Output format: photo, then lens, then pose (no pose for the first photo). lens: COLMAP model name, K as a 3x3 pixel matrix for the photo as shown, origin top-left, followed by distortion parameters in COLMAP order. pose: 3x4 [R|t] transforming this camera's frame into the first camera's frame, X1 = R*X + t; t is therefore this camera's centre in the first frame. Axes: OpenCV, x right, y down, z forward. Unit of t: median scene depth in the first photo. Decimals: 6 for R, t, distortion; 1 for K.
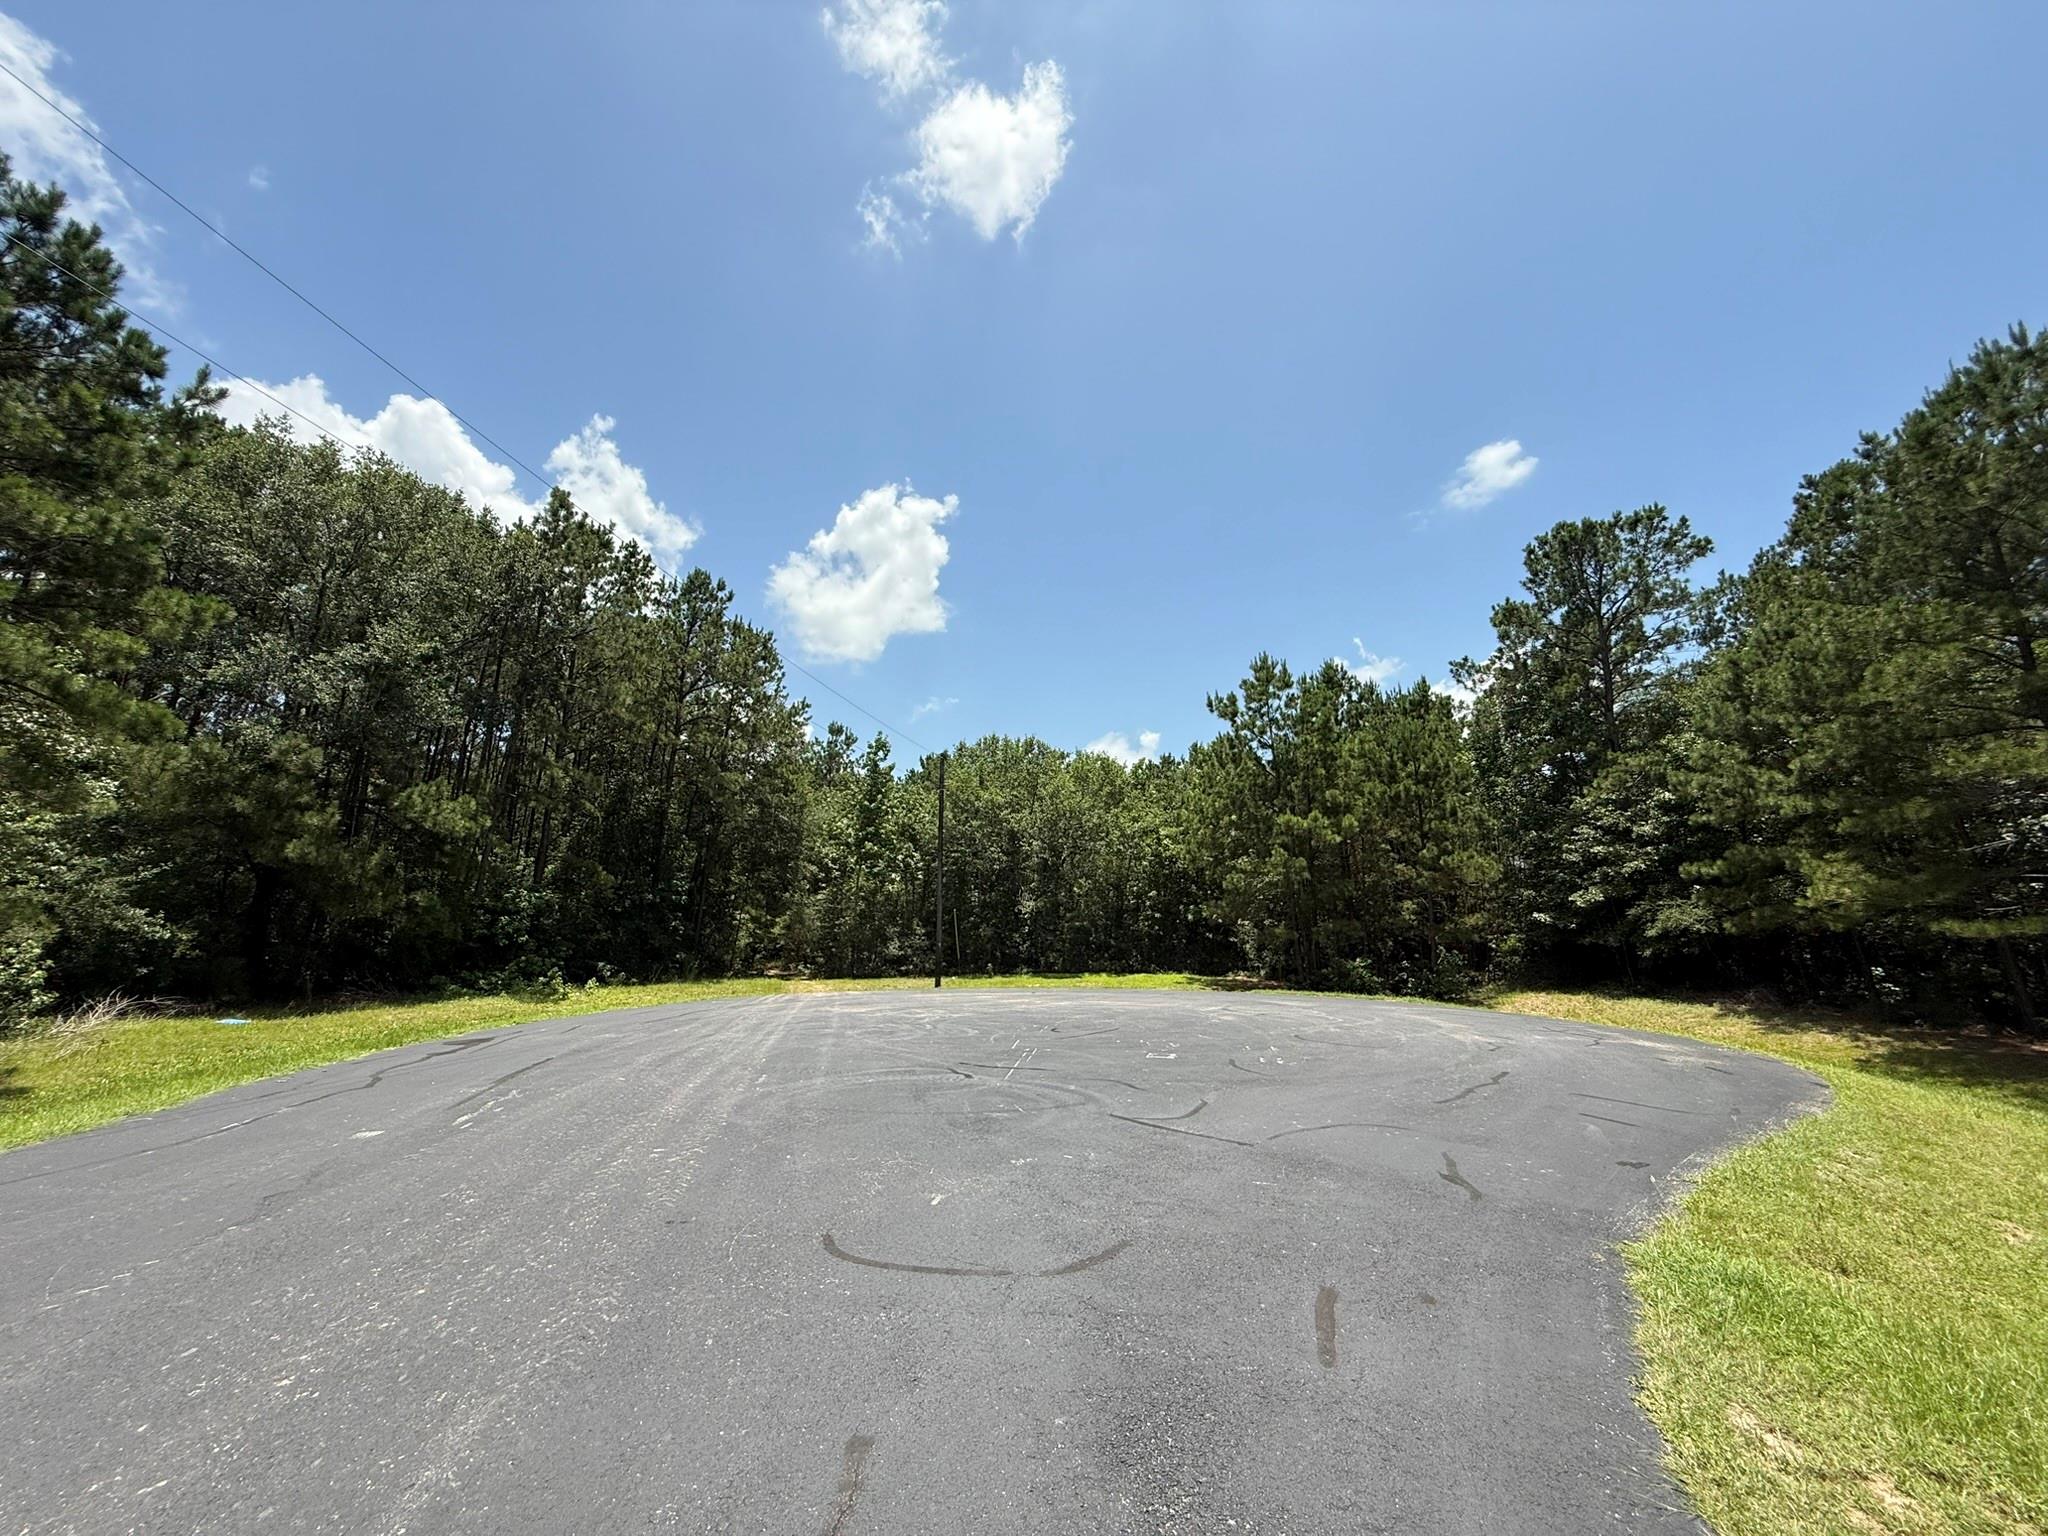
lens RADIAL K [[823.6, 0, 1014.7], [0, 823.6, 764.9], [0, 0, 1]] dist [-0.010810, 0.001018]
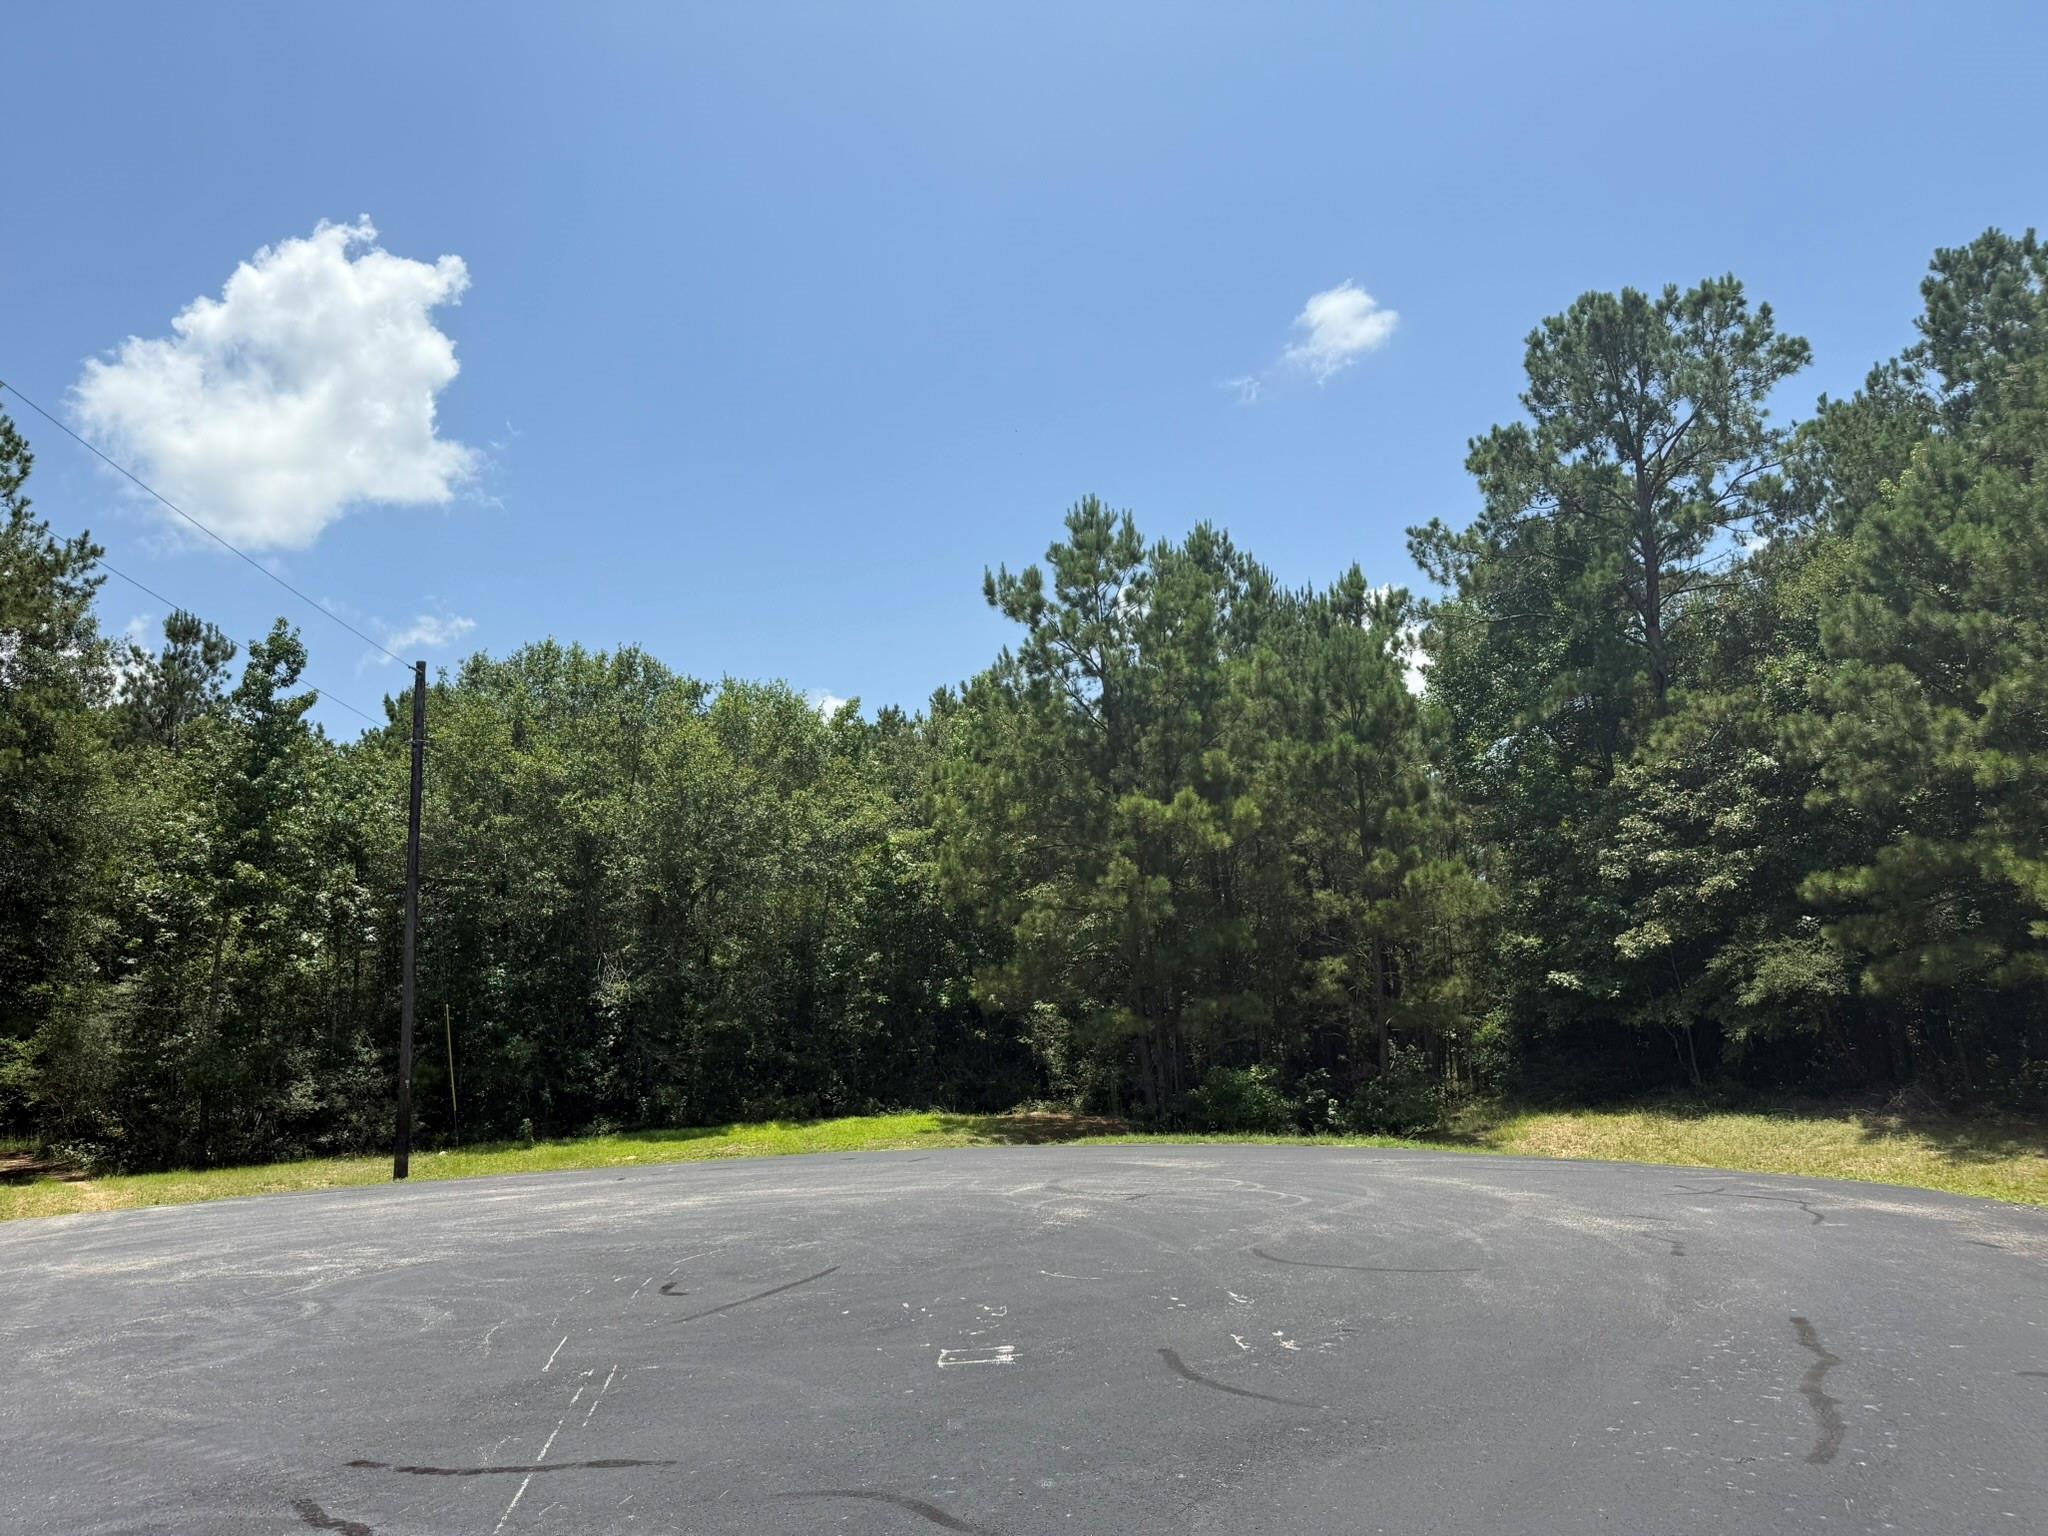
lens RADIAL K [[1416.0, 0, 1028.3], [0, 1416.0, 752.7], [0, 0, 1]] dist [0.073185, -0.098420]
pose [[0.956892, 0.015129, 0.290051, 0.003460], [-0.014569, 0.999885, -0.004092, 0.036308], [-0.290080, -0.000310, 0.957002, 0.151522]]
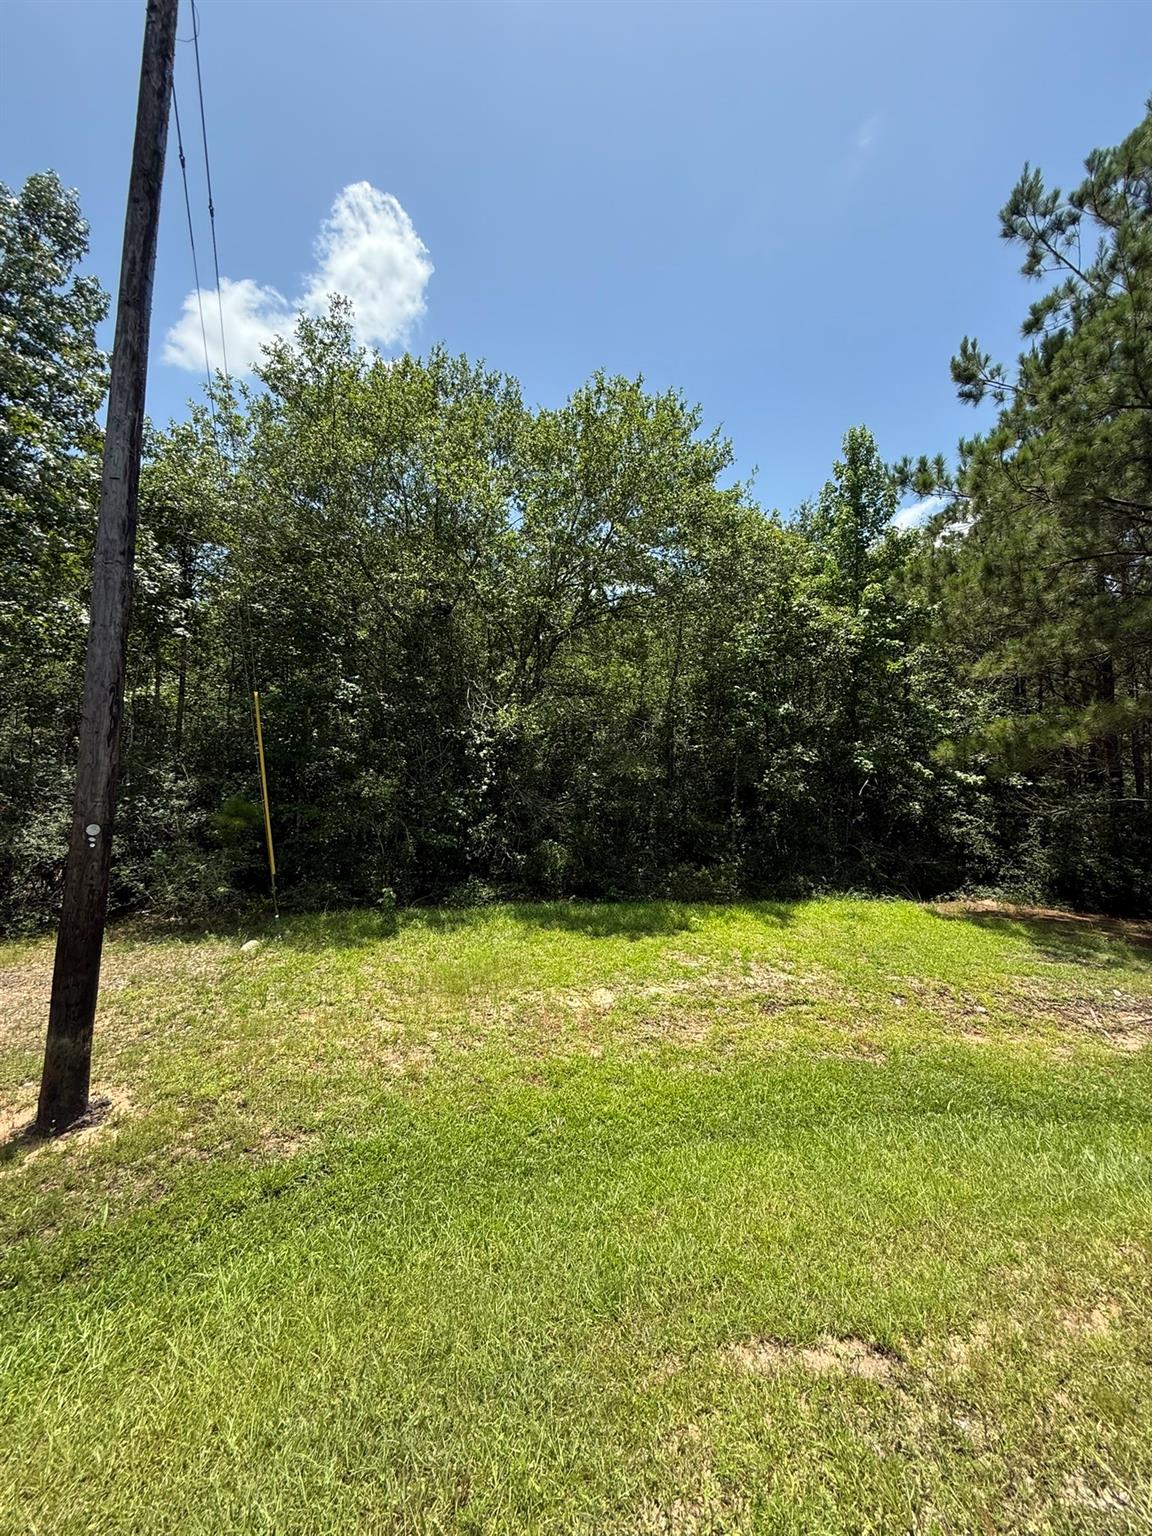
lens RADIAL K [[617.7, 0, 583.8], [0, 617.7, 760.2], [0, 0, 1]] dist [-0.010810, 0.001018]
pose [[0.945216, 0.039399, 0.324060, -0.041783], [-0.084180, 0.988535, 0.125349, 0.168195], [-0.315406, -0.145761, 0.937695, 0.811330]]
